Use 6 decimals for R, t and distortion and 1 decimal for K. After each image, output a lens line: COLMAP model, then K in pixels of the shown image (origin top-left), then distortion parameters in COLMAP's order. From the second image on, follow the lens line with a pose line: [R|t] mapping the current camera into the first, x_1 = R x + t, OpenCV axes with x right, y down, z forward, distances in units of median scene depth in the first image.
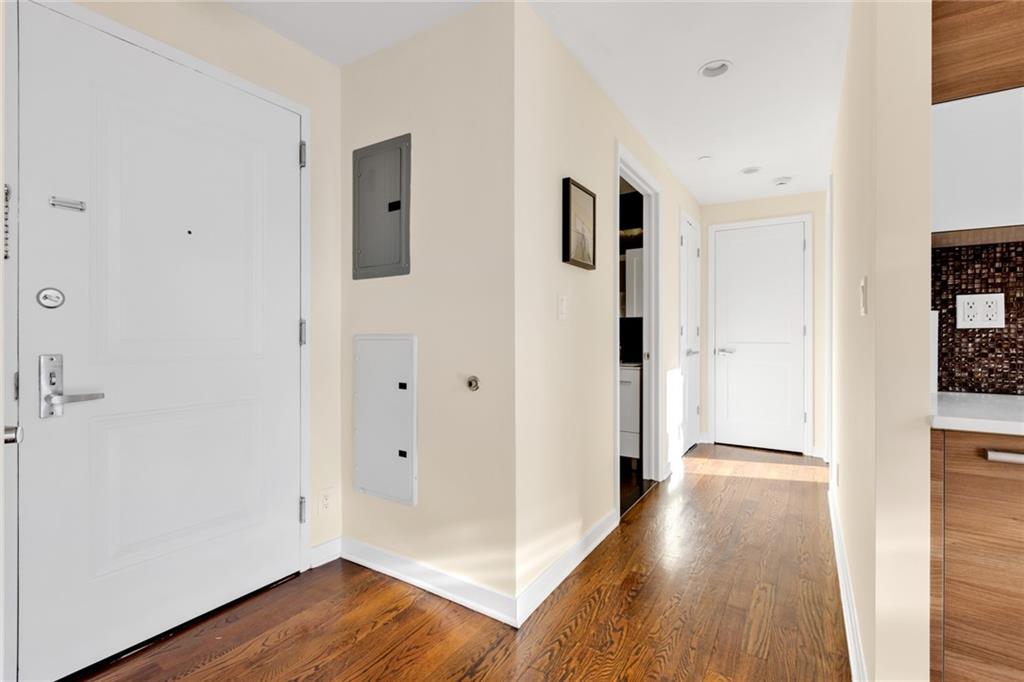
lens RADIAL K [[462.2, 0, 517.4], [0, 462.2, 336.5], [0, 0, 1]] dist [-0.002263, 0.000539]
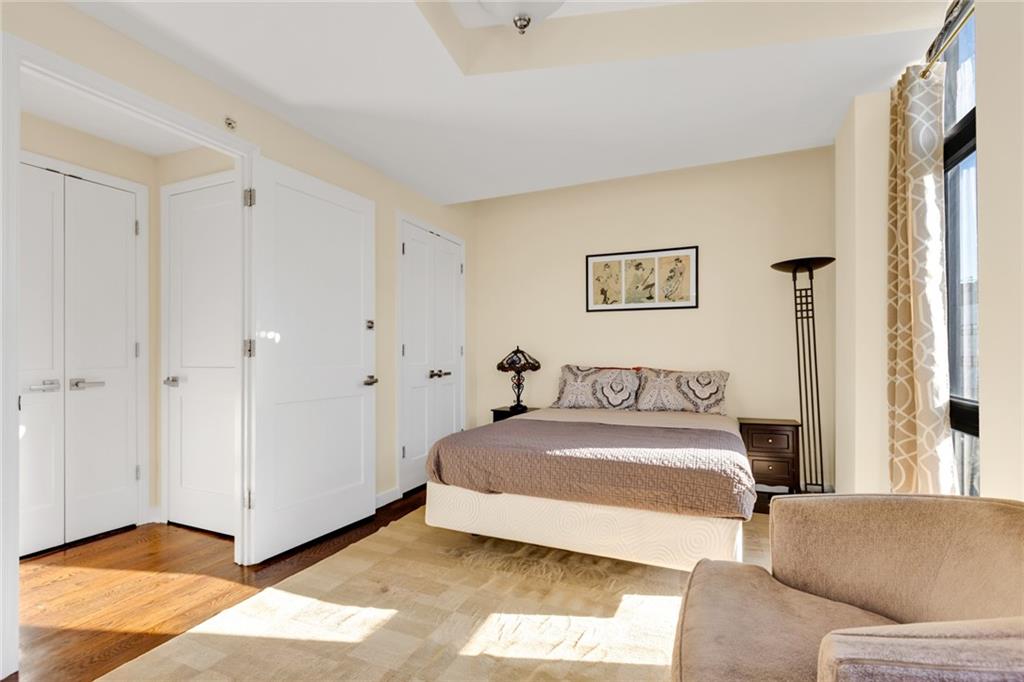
lens RADIAL K [[462.2, 0, 513.9], [0, 462.2, 350.3], [0, 0, 1]] dist [-0.002263, 0.000539]
pose [[0.988657, -0.005293, 0.150100, 2.124490], [0.006590, 0.999945, -0.008143, -0.004762], [-0.150049, 0.009040, 0.988637, 0.757213]]
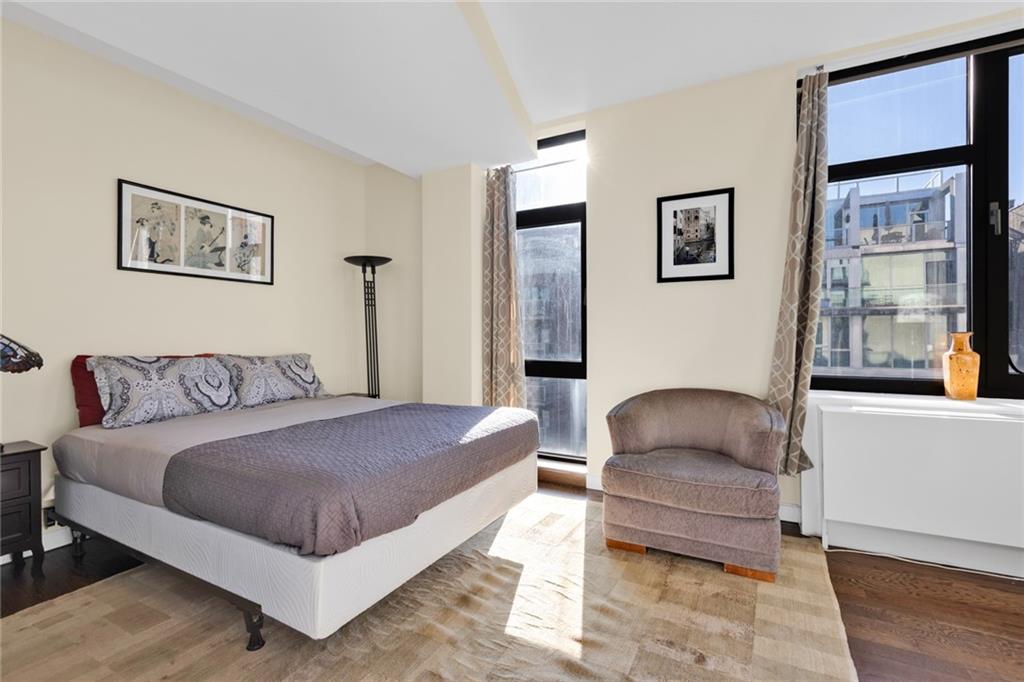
lens RADIAL K [[462.2, 0, 511.8], [0, 462.2, 334.7], [0, 0, 1]] dist [-0.002263, 0.000539]
pose [[-0.055860, -0.006034, 0.998420, 1.283464], [0.003224, 0.999975, 0.006223, -0.013520], [-0.998433, 0.003567, -0.055840, 1.887338]]
